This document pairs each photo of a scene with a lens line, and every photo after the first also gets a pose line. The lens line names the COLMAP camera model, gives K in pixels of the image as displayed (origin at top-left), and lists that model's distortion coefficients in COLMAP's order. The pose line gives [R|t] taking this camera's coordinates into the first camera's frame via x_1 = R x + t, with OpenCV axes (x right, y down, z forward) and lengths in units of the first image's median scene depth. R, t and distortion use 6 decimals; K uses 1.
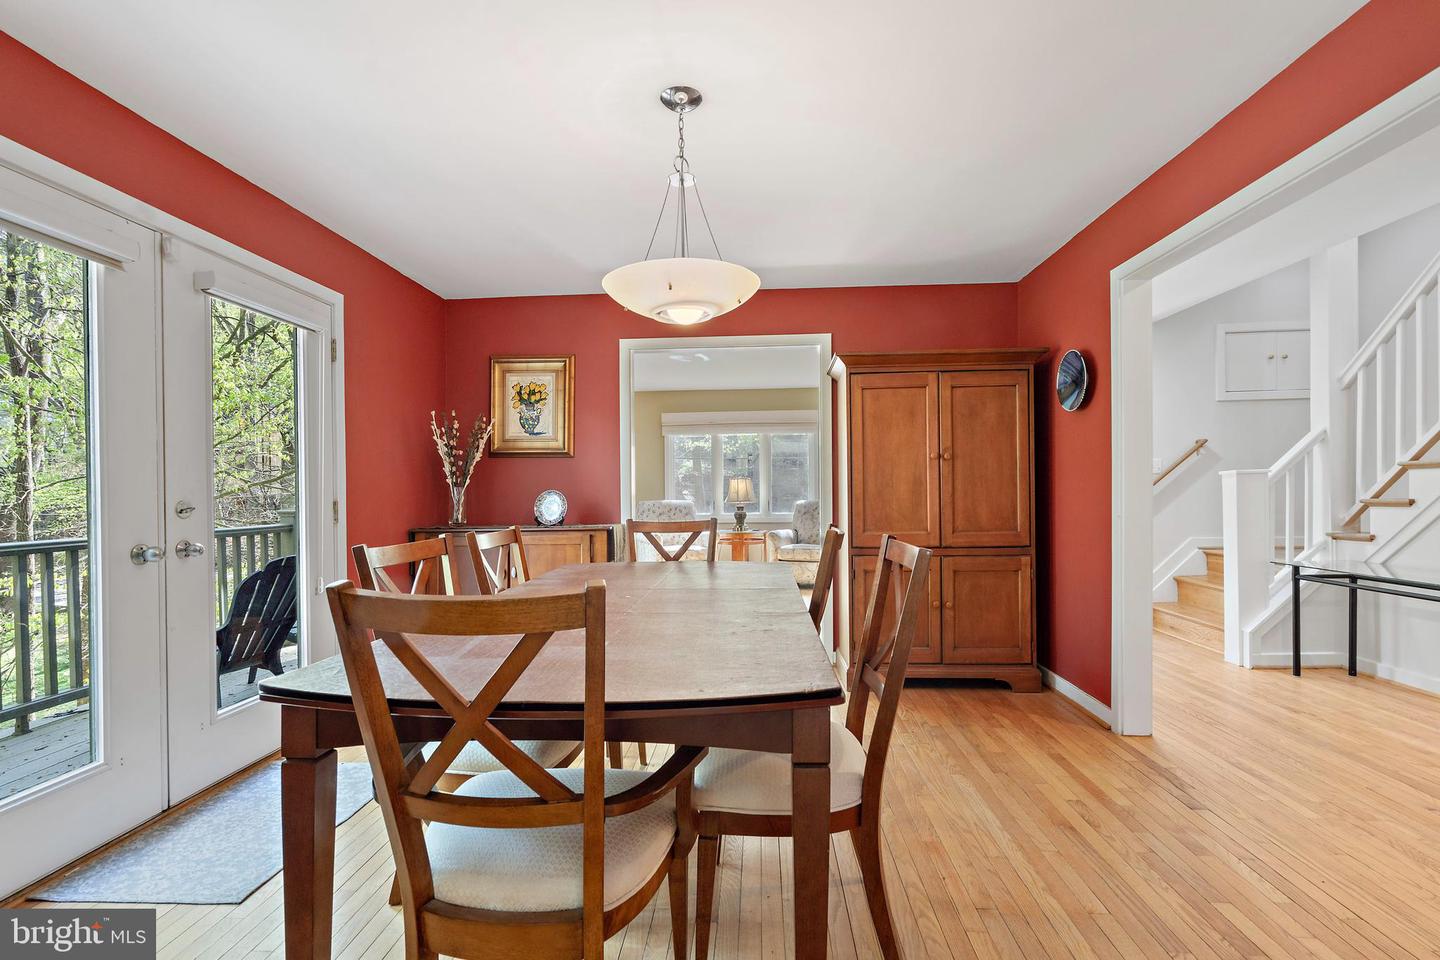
lens RADIAL K [[652.2, 0, 719.9], [0, 652.2, 500.5], [0, 0, 1]] dist [0.001194, 0.000136]
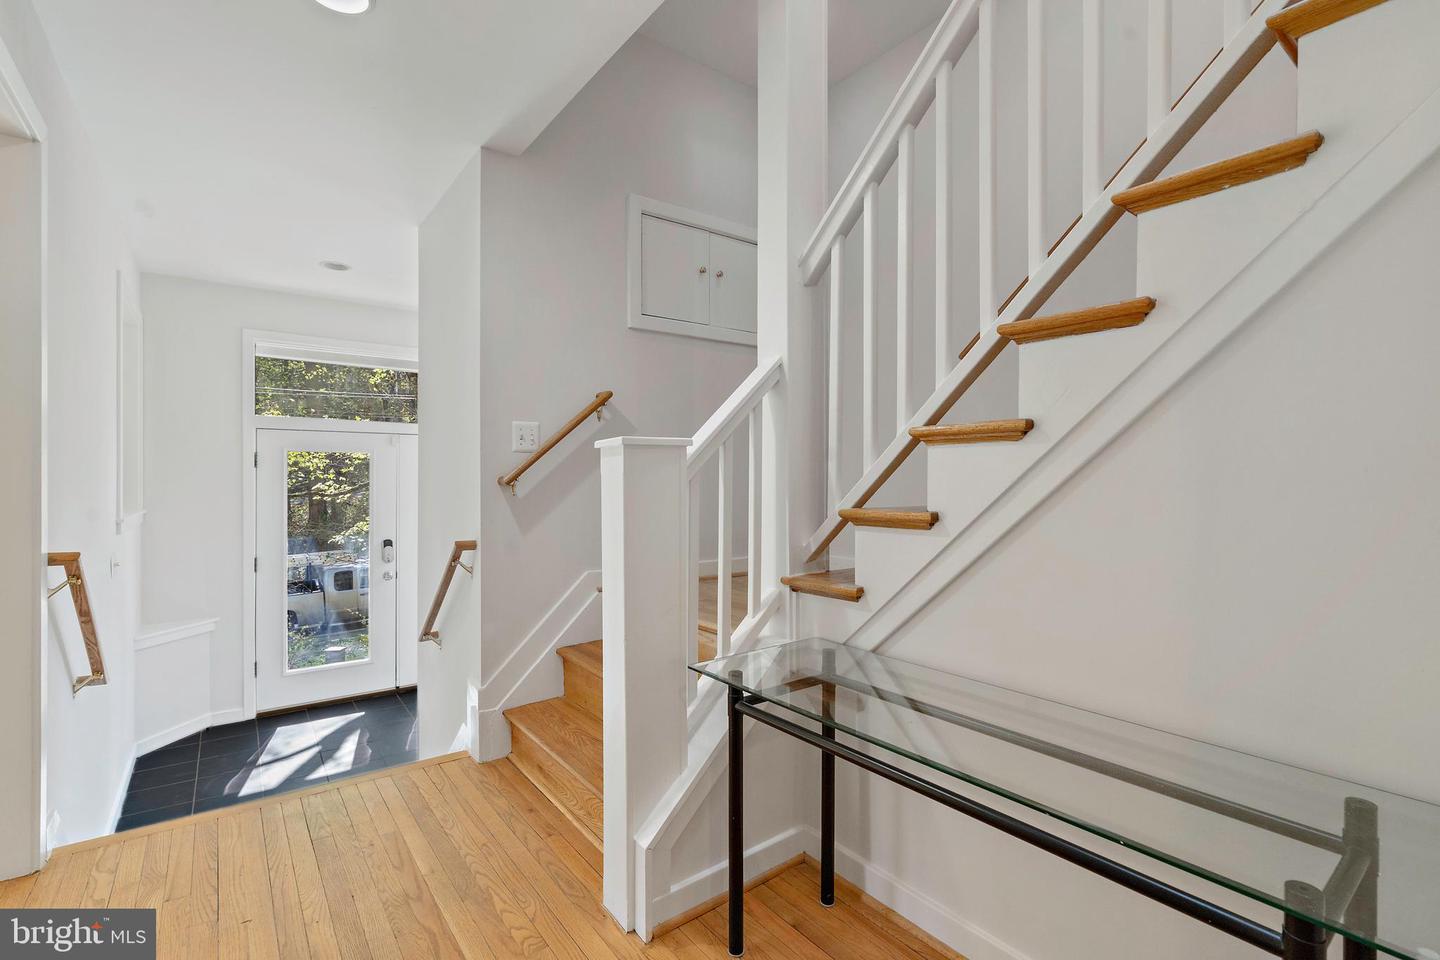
lens RADIAL K [[657.9, 0, 718.1], [0, 657.9, 482.3], [0, 0, 1]] dist [-0.025975, 0.000045]
pose [[0.759435, 0.010781, 0.650494, 0.581852], [-0.004484, 0.999926, -0.011337, -0.014670], [-0.650568, 0.005693, 0.759427, 0.667164]]
